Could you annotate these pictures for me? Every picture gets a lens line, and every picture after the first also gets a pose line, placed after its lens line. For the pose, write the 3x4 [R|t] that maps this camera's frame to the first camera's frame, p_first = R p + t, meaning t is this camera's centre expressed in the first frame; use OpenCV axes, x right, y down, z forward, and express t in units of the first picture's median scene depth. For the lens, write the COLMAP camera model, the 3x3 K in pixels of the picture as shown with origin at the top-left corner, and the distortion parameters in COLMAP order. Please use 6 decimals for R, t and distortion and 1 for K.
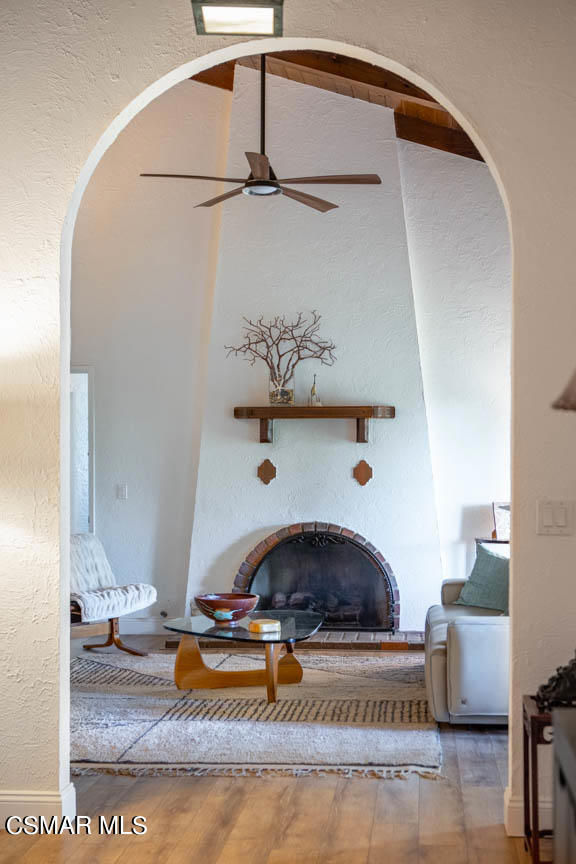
lens RADIAL K [[1527.2, 0, 289.0], [0, 1527.2, 437.5], [0, 0, 1]] dist [-0.086387, 0.000000]
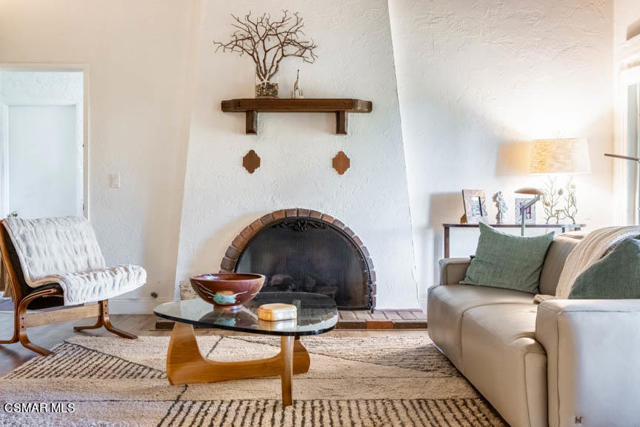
lens RADIAL K [[823.7, 0, 316.8], [0, 823.7, 208.1], [0, 0, 1]] dist [-0.100946, 0.000000]
pose [[0.993609, 0.003297, 0.112831, -0.034754], [-0.005105, 0.999863, 0.015738, 0.046464], [-0.112764, -0.016214, 0.993490, 0.428446]]
